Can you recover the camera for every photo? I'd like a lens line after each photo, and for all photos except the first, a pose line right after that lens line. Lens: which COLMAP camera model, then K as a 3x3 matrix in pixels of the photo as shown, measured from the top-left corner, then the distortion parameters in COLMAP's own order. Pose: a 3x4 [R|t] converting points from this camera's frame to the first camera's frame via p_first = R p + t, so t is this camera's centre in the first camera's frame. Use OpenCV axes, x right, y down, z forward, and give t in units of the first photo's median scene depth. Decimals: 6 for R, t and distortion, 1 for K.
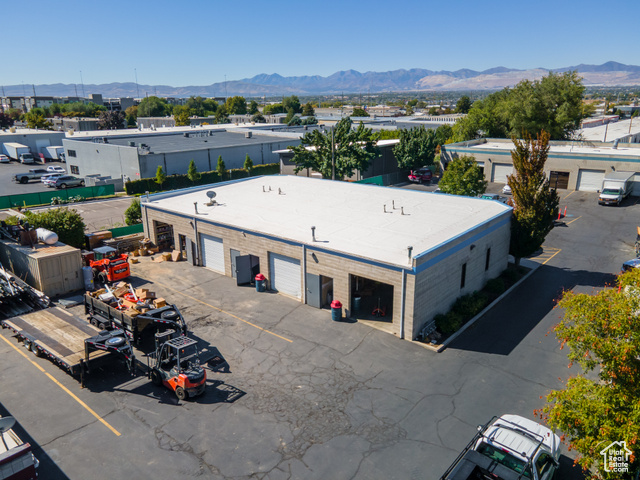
lens RADIAL K [[466.7, 0, 315.0], [0, 466.7, 235.5], [0, 0, 1]] dist [0.042282, -0.000857]
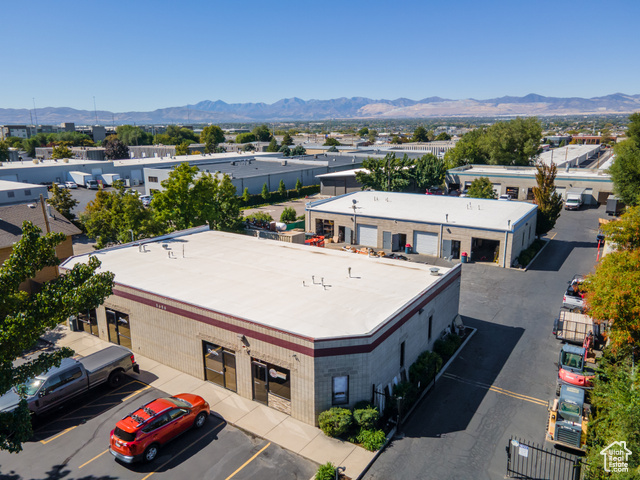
lens RADIAL K [[466.7, 0, 315.0], [0, 466.7, 235.5], [0, 0, 1]] dist [0.042282, -0.000857]
pose [[0.993492, -0.022850, 0.111590, -0.572276], [0.028714, 0.998274, -0.051226, 0.114068], [-0.110227, 0.054097, 0.992433, -0.614289]]
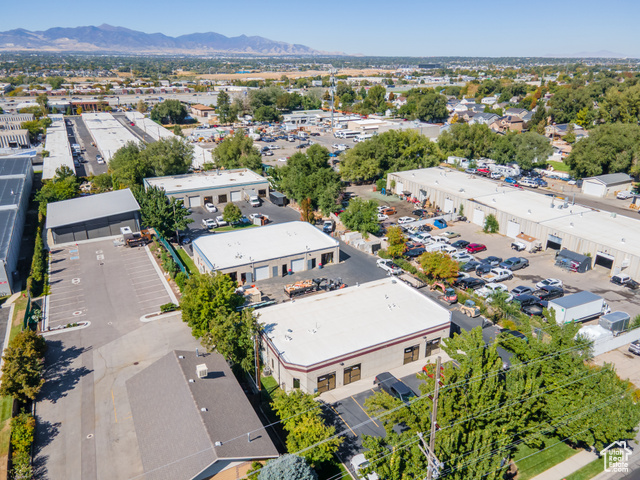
lens RADIAL K [[463.3, 0, 312.5], [0, 463.3, 239.1], [0, 0, 1]] dist [0.049172, 0.001707]
pose [[0.385490, -0.320926, 0.865104, -2.146235], [0.257201, 0.937779, 0.233278, -0.625866], [-0.886141, 0.132579, 0.444047, -0.364792]]
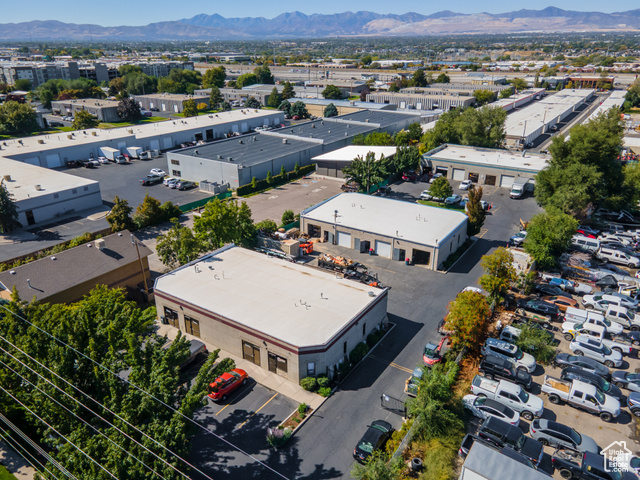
lens RADIAL K [[466.7, 0, 315.0], [0, 466.7, 235.5], [0, 0, 1]] dist [0.042282, -0.000857]
pose [[0.994074, -0.034151, 0.103204, -0.585052], [0.023121, 0.994072, 0.106240, -0.225093], [-0.106220, -0.103225, 0.988970, -1.250808]]
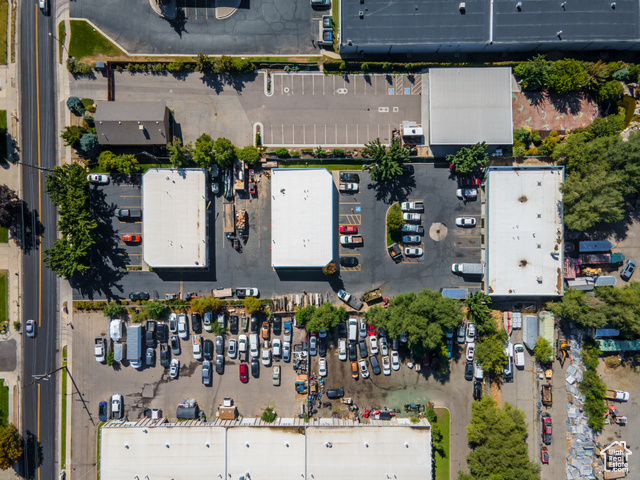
lens RADIAL K [[466.7, 0, 315.0], [0, 466.7, 235.5], [0, 0, 1]] dist [0.042282, -0.000857]
pose [[0.647645, 0.761728, 0.018056, 0.109701], [-0.213792, 0.158926, 0.963865, -3.380304], [0.731334, -0.628103, 0.265779, 0.116613]]
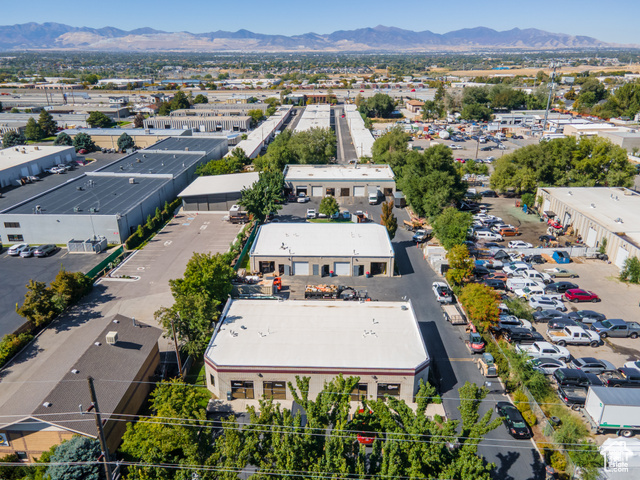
lens RADIAL K [[466.7, 0, 315.0], [0, 466.7, 235.5], [0, 0, 1]] dist [0.042282, -0.000857]
pose [[0.784156, -0.212210, 0.583152, -1.499729], [0.169528, 0.977223, 0.127651, -0.416233], [-0.596958, -0.001238, 0.802271, -0.970949]]
